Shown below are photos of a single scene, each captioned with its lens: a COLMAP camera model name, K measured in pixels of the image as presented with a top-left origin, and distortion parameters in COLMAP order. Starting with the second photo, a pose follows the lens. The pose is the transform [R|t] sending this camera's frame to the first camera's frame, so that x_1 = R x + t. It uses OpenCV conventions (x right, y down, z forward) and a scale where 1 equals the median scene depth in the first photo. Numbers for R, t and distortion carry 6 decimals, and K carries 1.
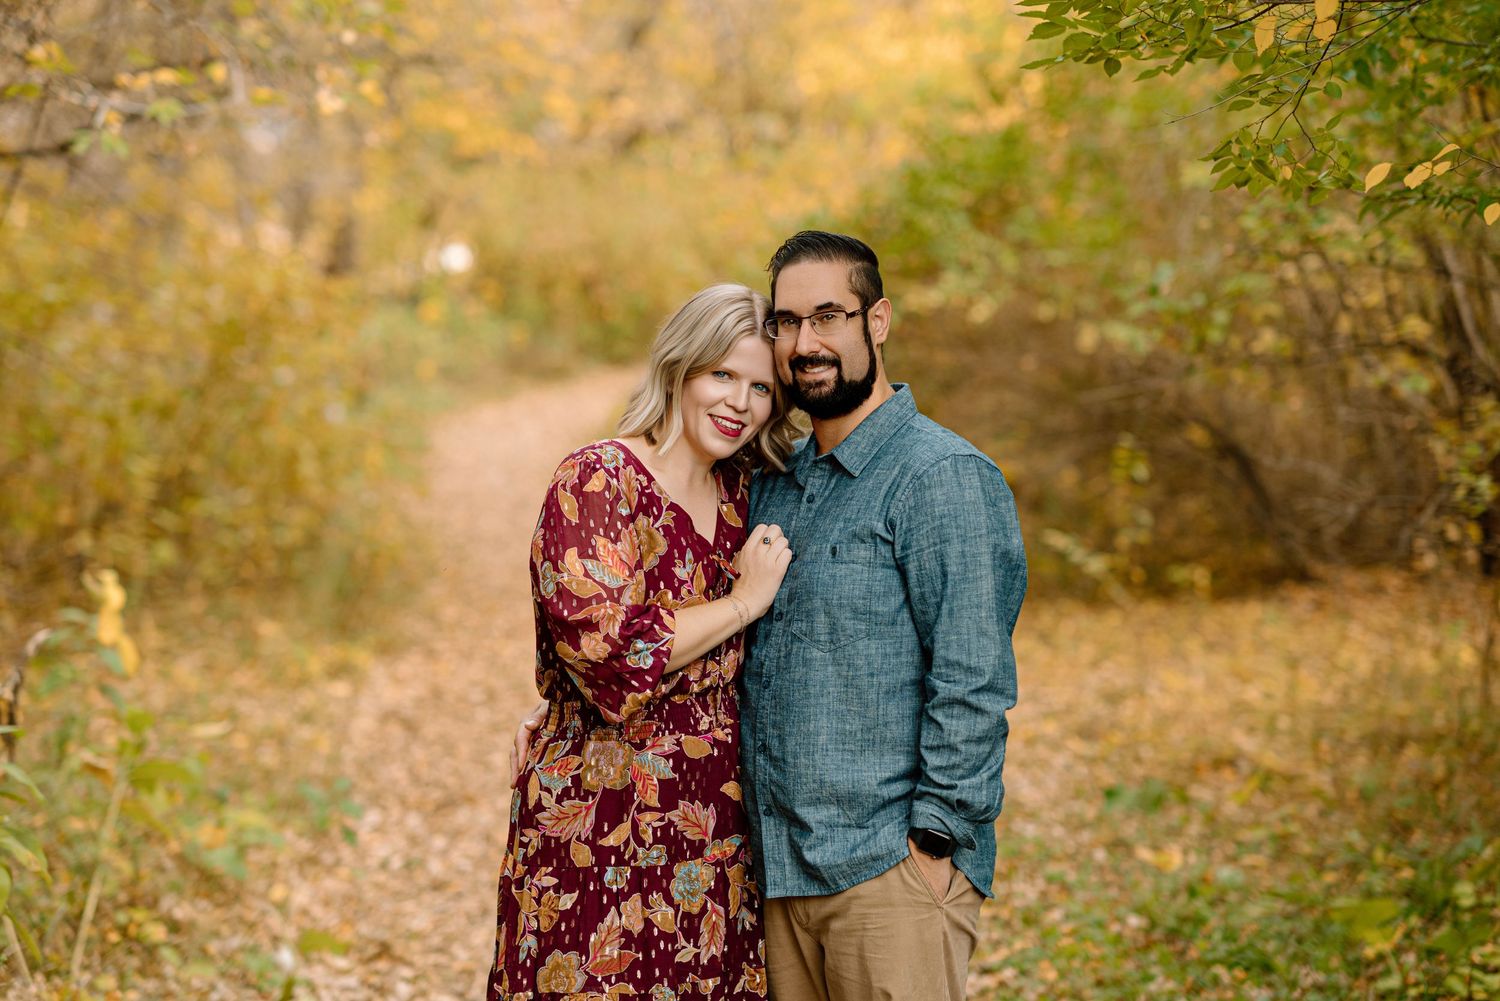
lens RADIAL K [[3621.9, 0, 749.4], [0, 3621.9, 497.7], [0, 0, 1]] dist [0.497672, -4.307231]
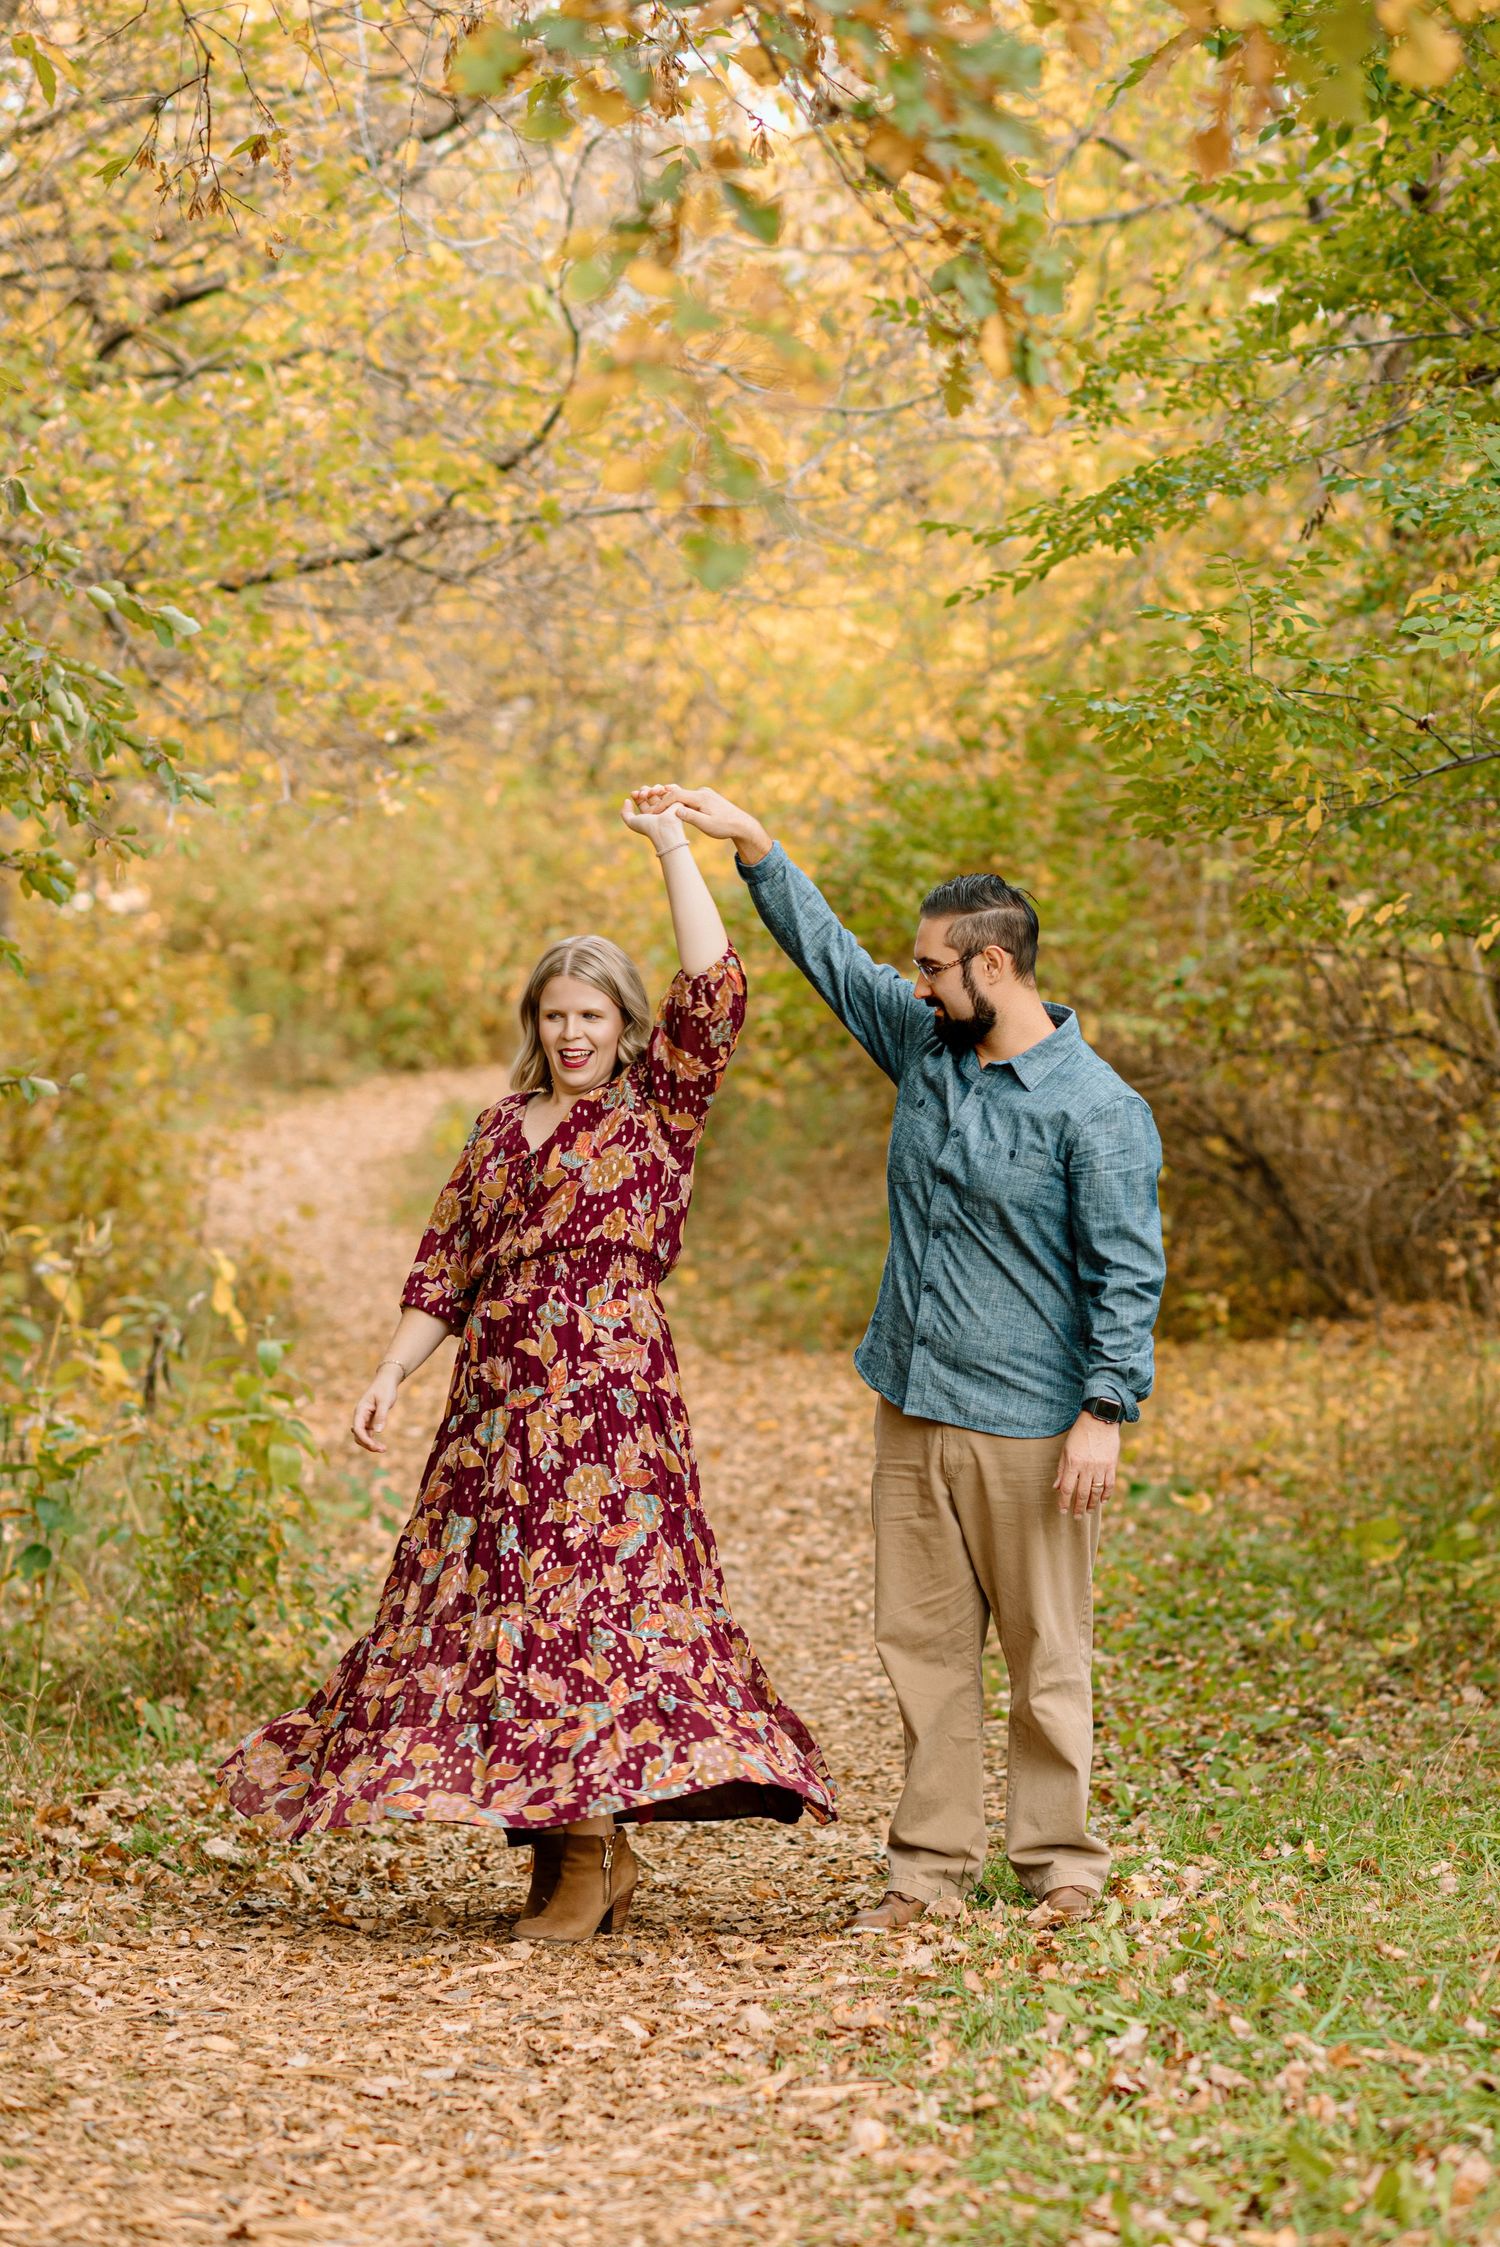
lens RADIAL K [[5425.7, 0, 752.2], [0, 5425.7, 1120.9], [0, 0, 1]] dist [0.497672, -4.307231]
pose [[0.999219, -0.000029, 0.039509, -0.059202], [0.001127, 0.999614, -0.027761, 0.020842], [-0.039493, 0.027784, 0.998834, -0.446753]]
